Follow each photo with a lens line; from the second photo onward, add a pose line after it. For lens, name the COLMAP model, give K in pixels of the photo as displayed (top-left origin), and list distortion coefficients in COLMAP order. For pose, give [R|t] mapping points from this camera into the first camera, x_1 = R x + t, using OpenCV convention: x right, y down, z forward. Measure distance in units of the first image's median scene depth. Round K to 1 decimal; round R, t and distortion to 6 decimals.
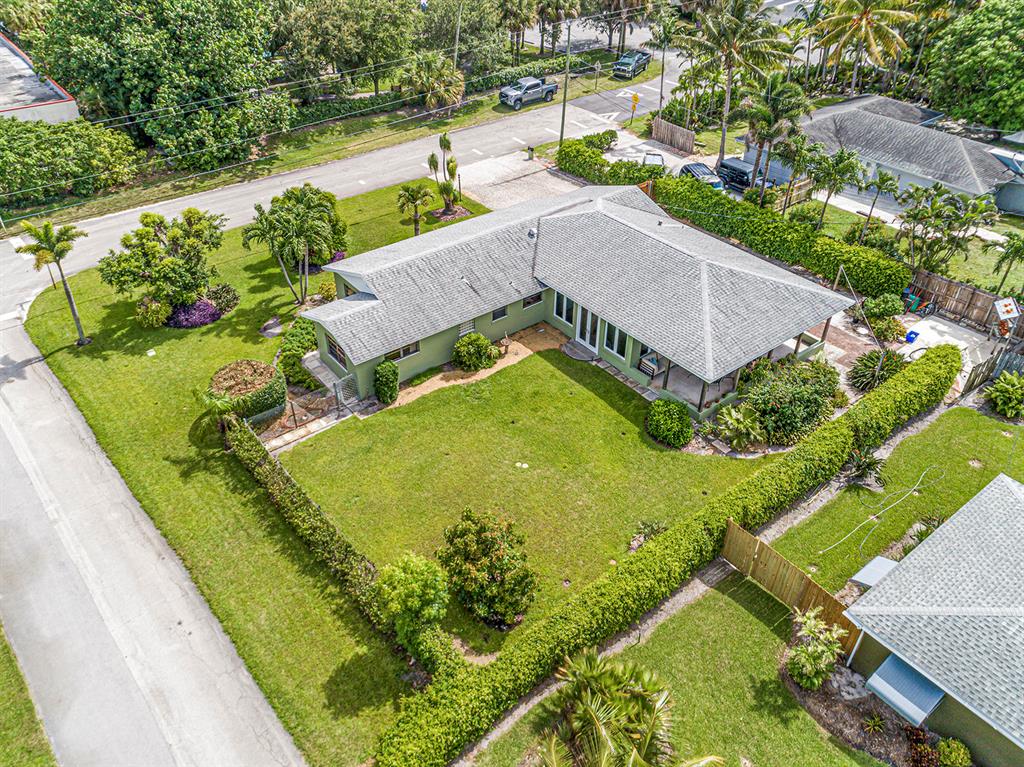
lens RADIAL K [[770.4, 0, 506.9], [0, 770.4, 382.3], [0, 0, 1]] dist [-0.003753, 0.066069]
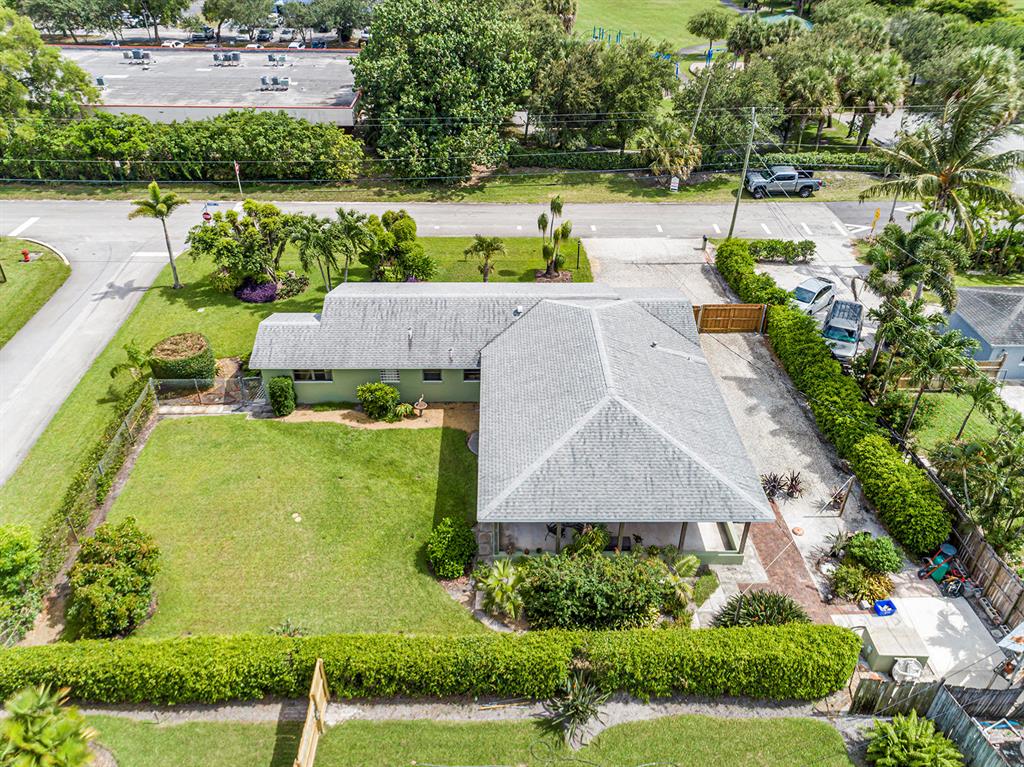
lens RADIAL K [[770.4, 0, 506.9], [0, 770.4, 382.3], [0, 0, 1]] dist [-0.003753, 0.066069]
pose [[0.798326, 0.335950, -0.499813, 0.479338], [-0.365550, 0.929882, 0.041147, -0.136519], [0.478591, 0.149858, 0.865155, 0.189142]]
